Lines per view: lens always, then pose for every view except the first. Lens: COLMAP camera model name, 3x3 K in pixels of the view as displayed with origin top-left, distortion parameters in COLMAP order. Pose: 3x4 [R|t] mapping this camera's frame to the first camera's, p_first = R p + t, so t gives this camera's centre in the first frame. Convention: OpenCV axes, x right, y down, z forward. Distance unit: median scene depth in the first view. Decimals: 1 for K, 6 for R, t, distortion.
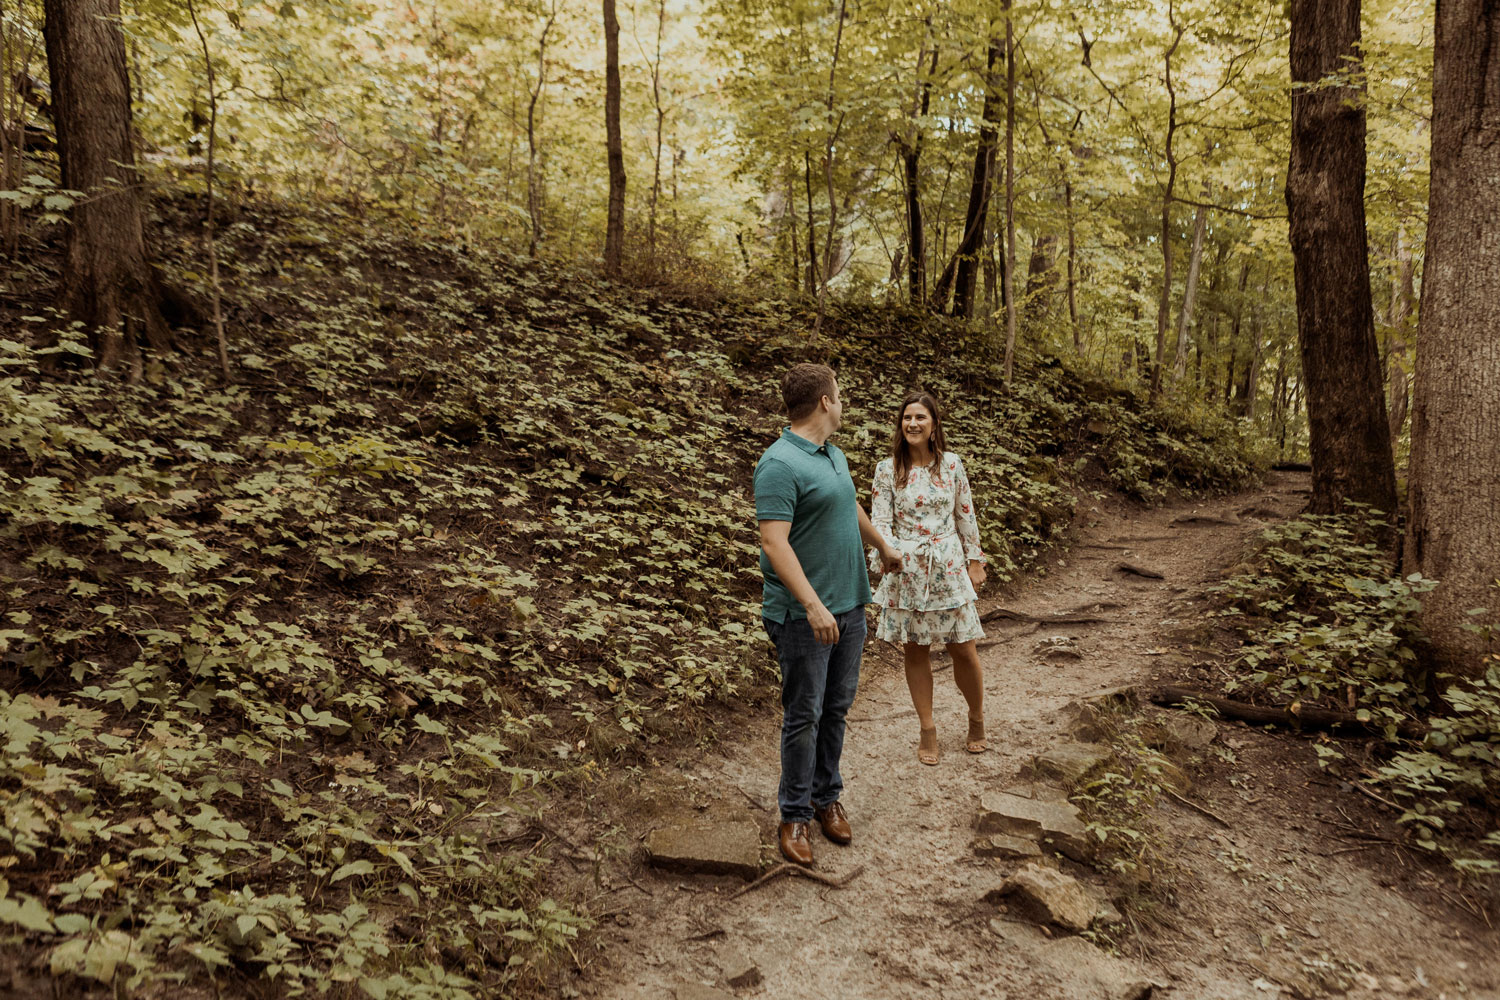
lens RADIAL K [[1134.4, 0, 750.0], [0, 1134.4, 500.0], [0, 0, 1]] dist [-0.008121, -0.005657]
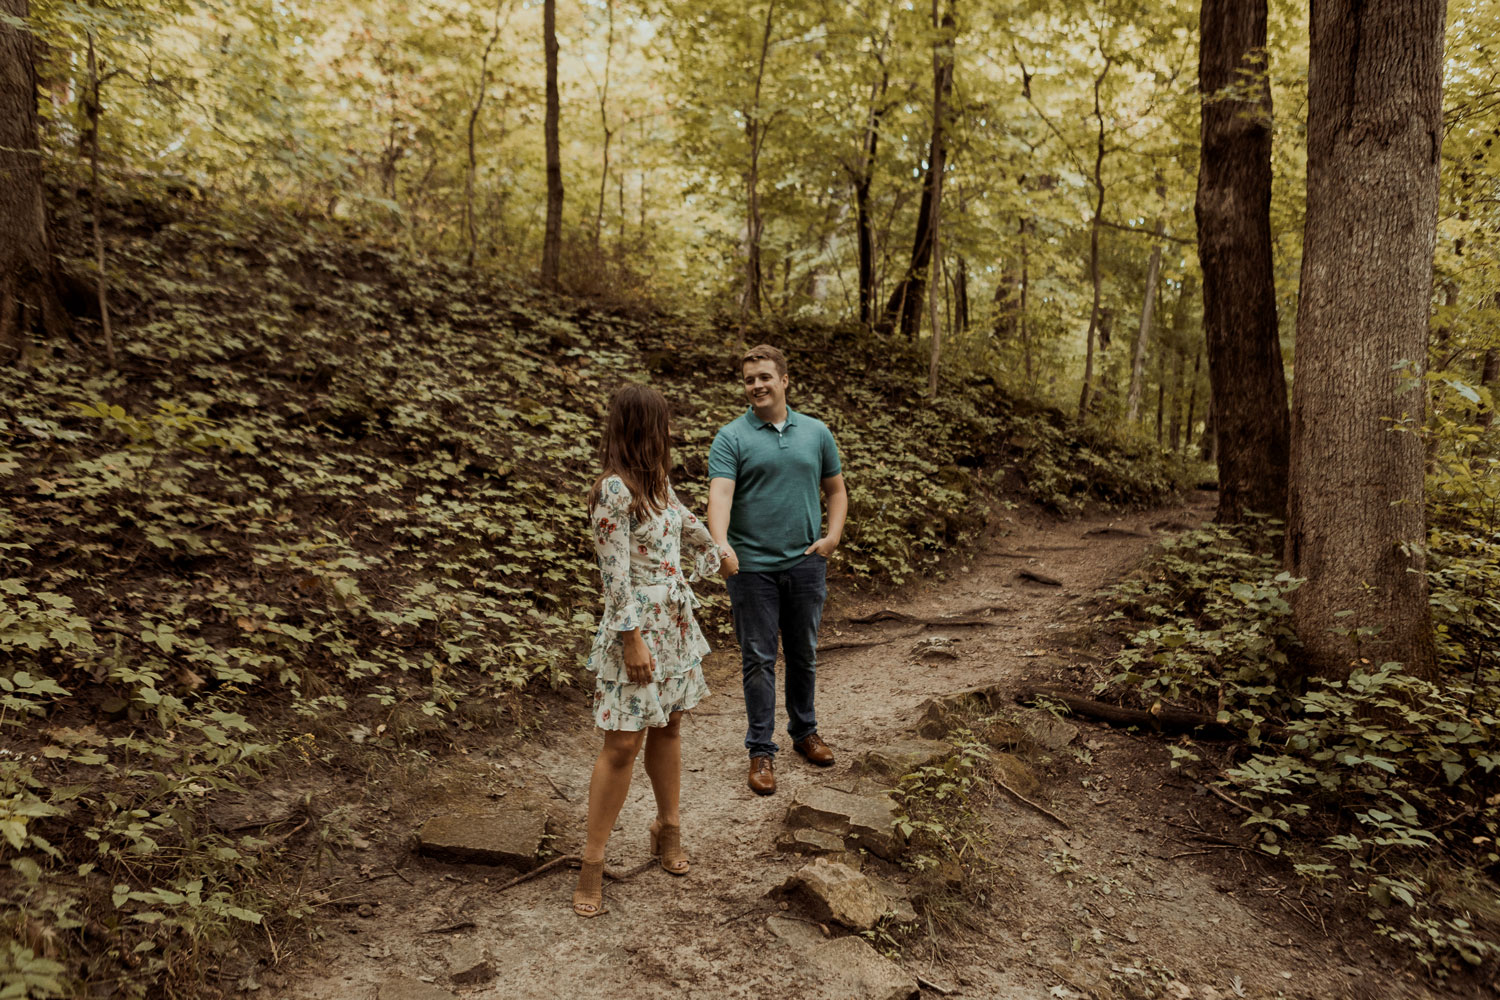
lens RADIAL K [[1076.0, 0, 769.3], [0, 1076.0, 503.9], [0, 0, 1]] dist [-0.014032, 0.001916]
pose [[0.999847, 0.016418, 0.006069, 0.110808], [-0.016259, 0.999547, -0.025318, 0.028508], [-0.006482, 0.025215, 0.999661, 0.057478]]
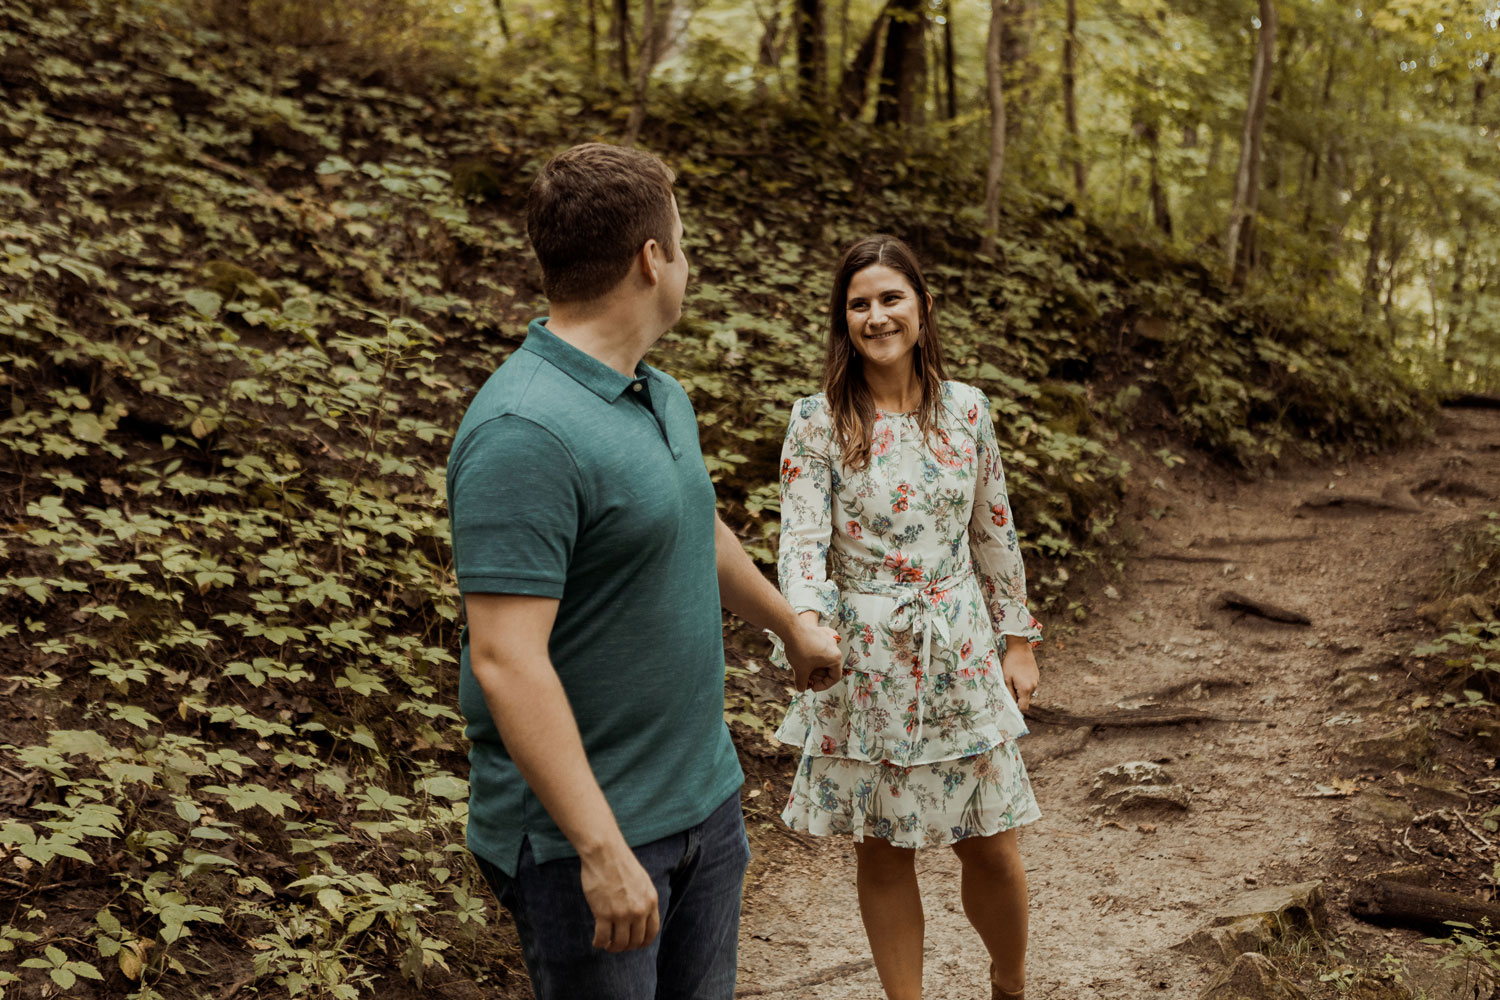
lens RADIAL K [[1796.2, 0, 742.5], [0, 1796.2, 488.9], [0, 0, 1]] dist [-0.028929, -0.012327]
pose [[0.992597, -0.003898, 0.121390, 0.012582], [0.000783, 0.999669, 0.025700, -0.014232], [-0.121450, -0.025415, 0.992272, 0.251706]]
